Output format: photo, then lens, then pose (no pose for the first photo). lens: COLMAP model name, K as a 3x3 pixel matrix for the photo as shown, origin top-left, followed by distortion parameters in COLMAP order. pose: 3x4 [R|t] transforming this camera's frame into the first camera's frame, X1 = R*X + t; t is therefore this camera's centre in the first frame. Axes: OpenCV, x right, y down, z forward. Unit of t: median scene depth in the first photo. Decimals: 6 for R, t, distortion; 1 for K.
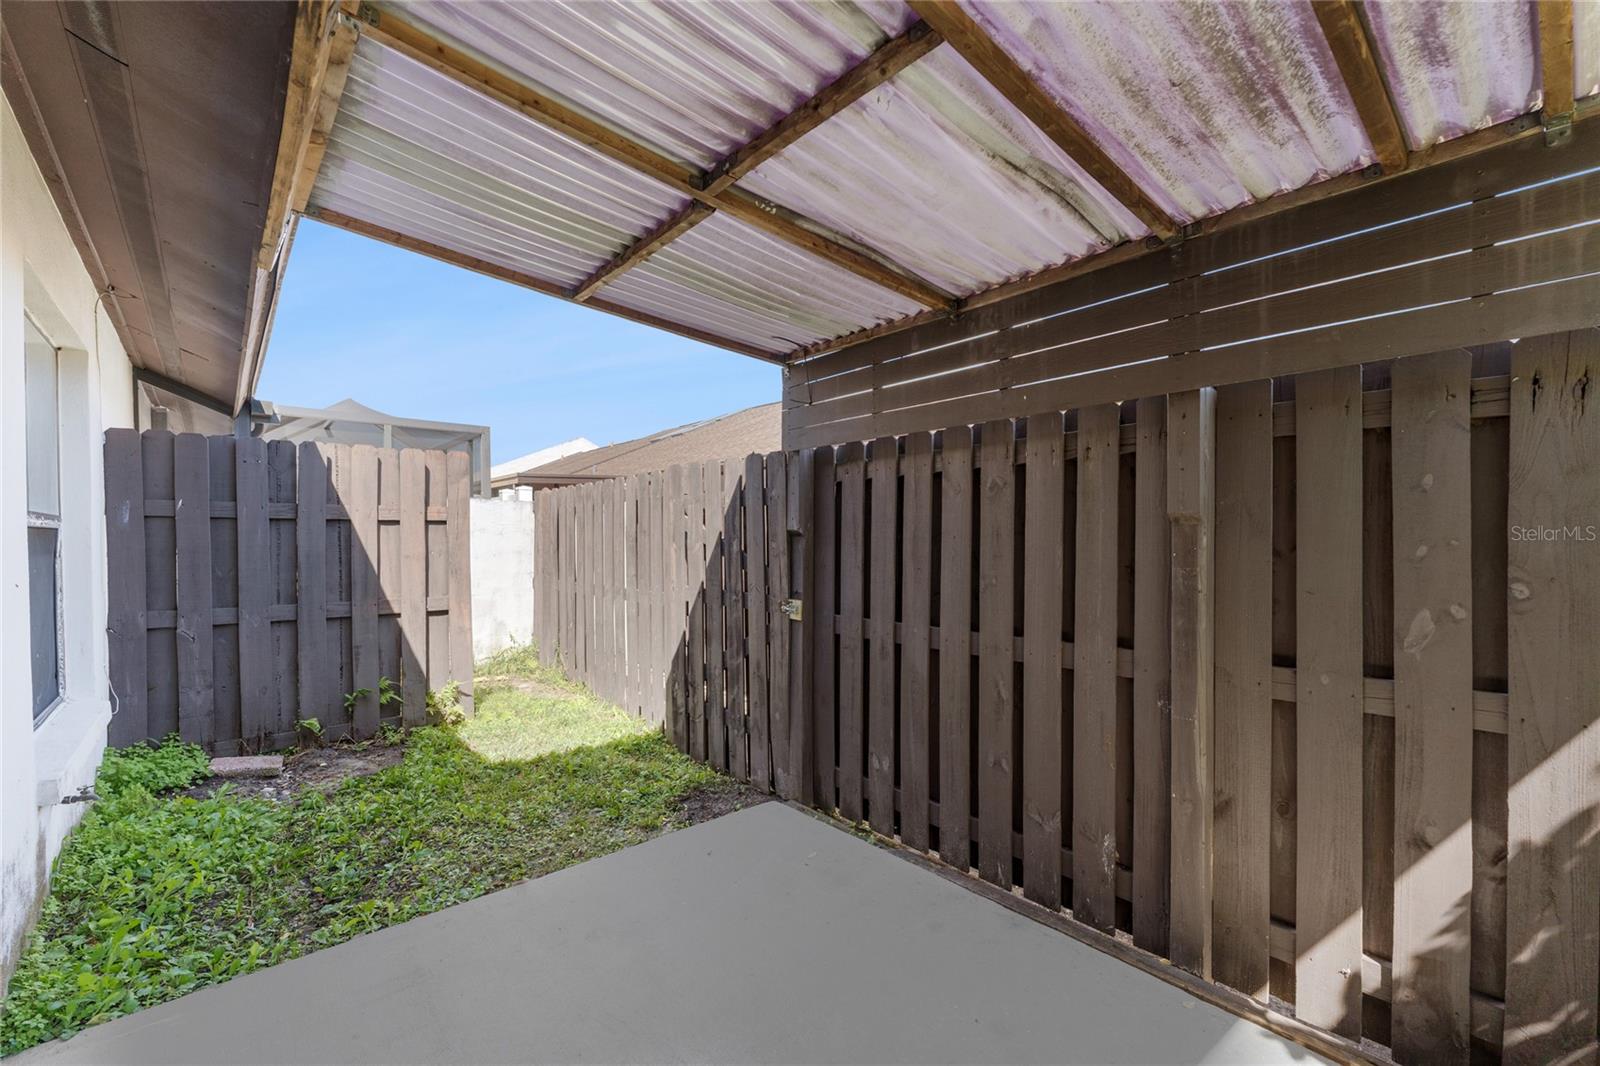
lens RADIAL K [[651.3, 0, 790.0], [0, 651.3, 546.9], [0, 0, 1]] dist [0.002113, -0.000097]
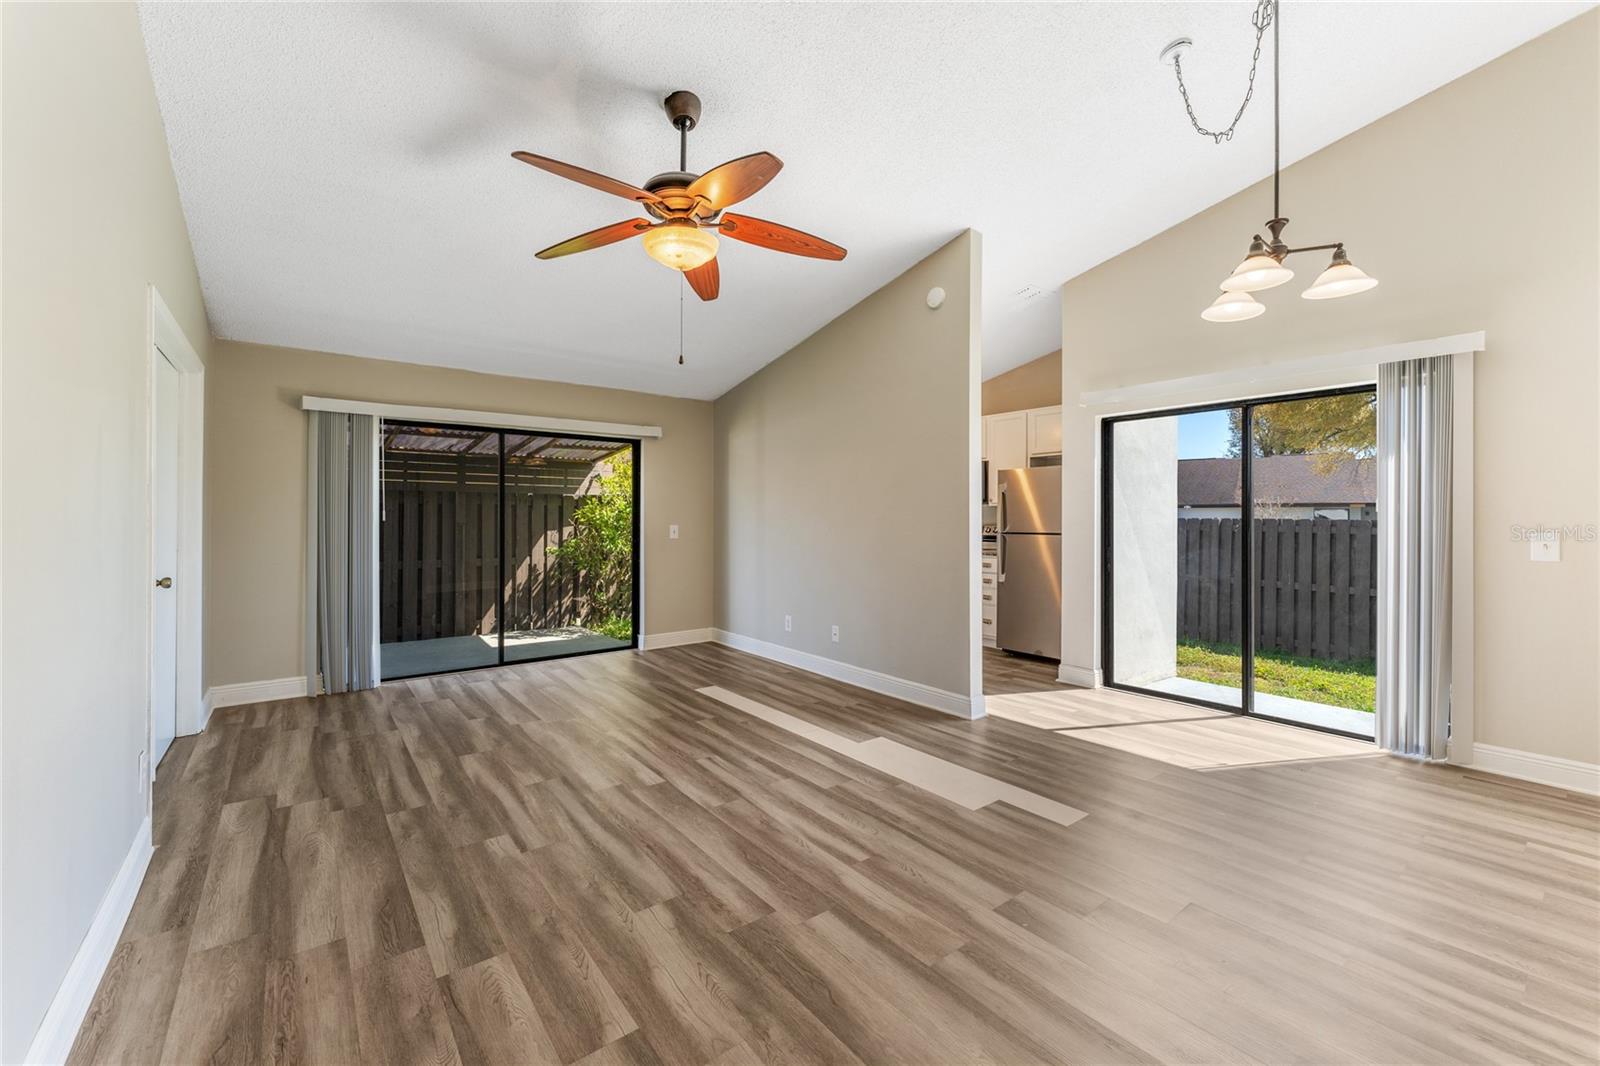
lens RADIAL K [[651.3, 0, 800.3], [0, 651.3, 522.1], [0, 0, 1]] dist [0.002113, -0.000097]
pose [[0.063857, -0.001375, 0.997958, -2.862382], [0.007640, 0.999970, 0.000889, -0.034570], [-0.997930, 0.007568, 0.063865, -1.165166]]
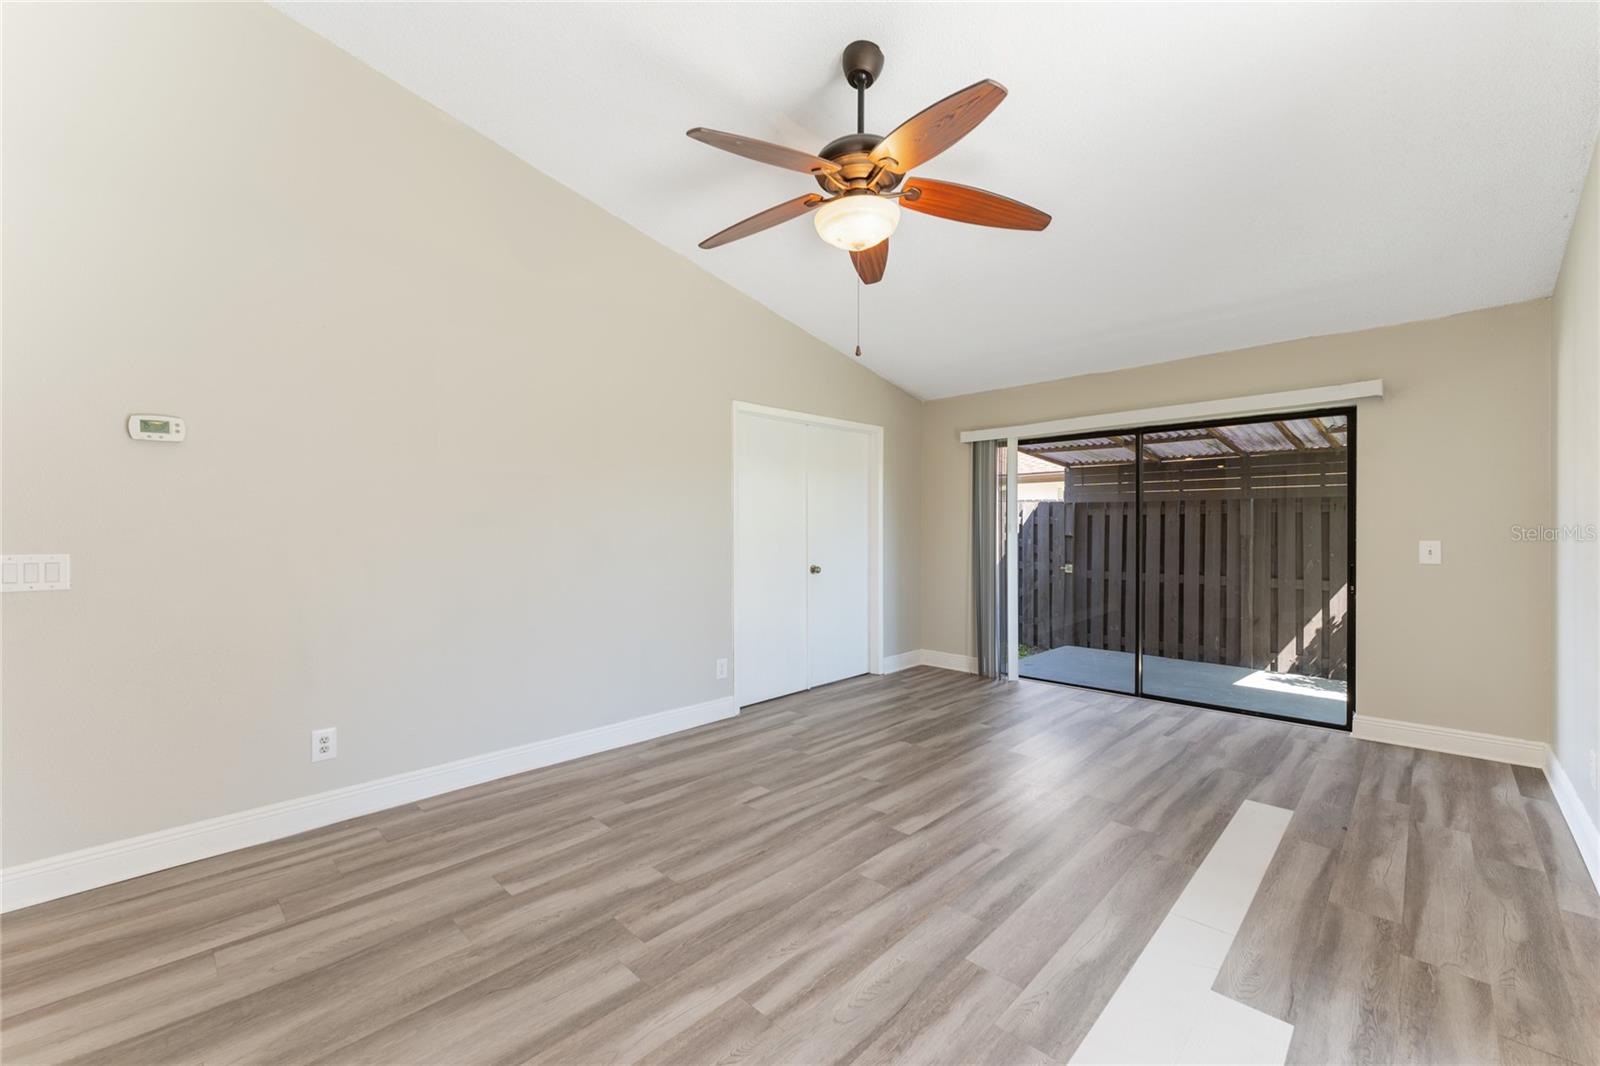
lens RADIAL K [[651.3, 0, 787.5], [0, 651.3, 530.0], [0, 0, 1]] dist [0.002113, -0.000097]
pose [[0.998164, 0.003935, 0.060444, -1.759800], [-0.003447, 0.999961, -0.008173, -0.031867], [-0.060474, 0.007950, 0.998138, -1.994569]]
